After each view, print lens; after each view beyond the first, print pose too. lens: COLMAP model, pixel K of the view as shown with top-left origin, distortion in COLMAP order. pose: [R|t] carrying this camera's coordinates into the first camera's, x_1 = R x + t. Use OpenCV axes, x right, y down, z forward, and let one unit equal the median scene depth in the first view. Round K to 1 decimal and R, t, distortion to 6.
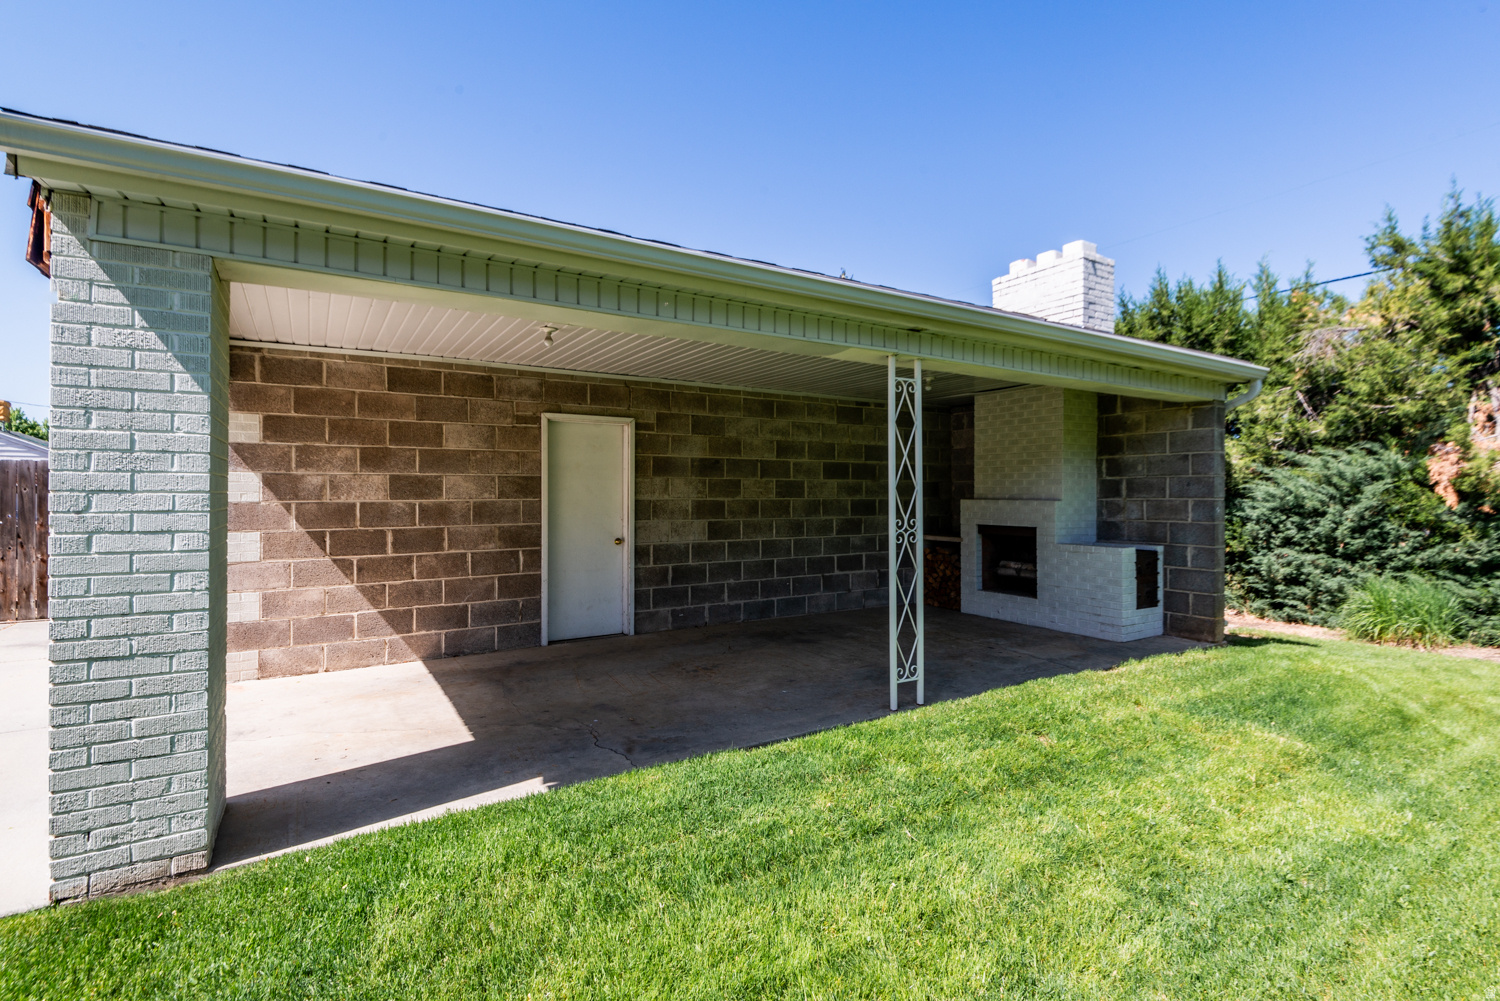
lens RADIAL K [[680.8, 0, 700.2], [0, 680.8, 489.4], [0, 0, 1]] dist [0.004466, -0.008452]
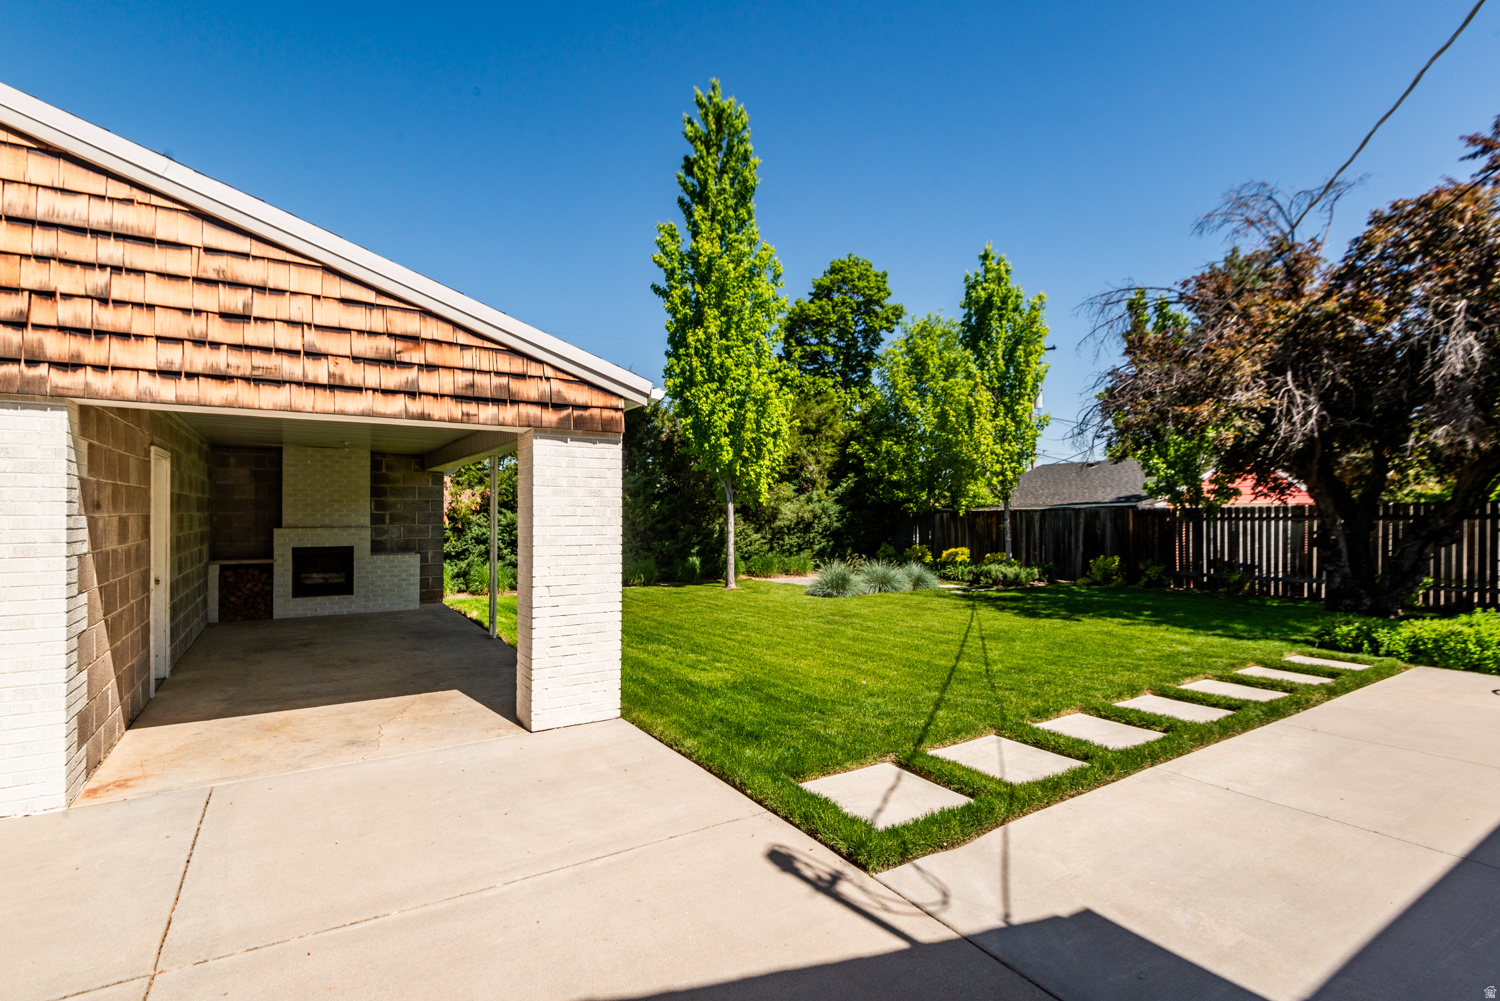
lens RADIAL K [[680.8, 0, 783.5], [0, 680.8, 512.3], [0, 0, 1]] dist [0.004466, -0.008452]
pose [[-0.078585, -0.003099, 0.996903, -1.038358], [-0.004415, 0.999986, 0.002760, -0.025033], [-0.996898, -0.004185, -0.078598, 0.193678]]
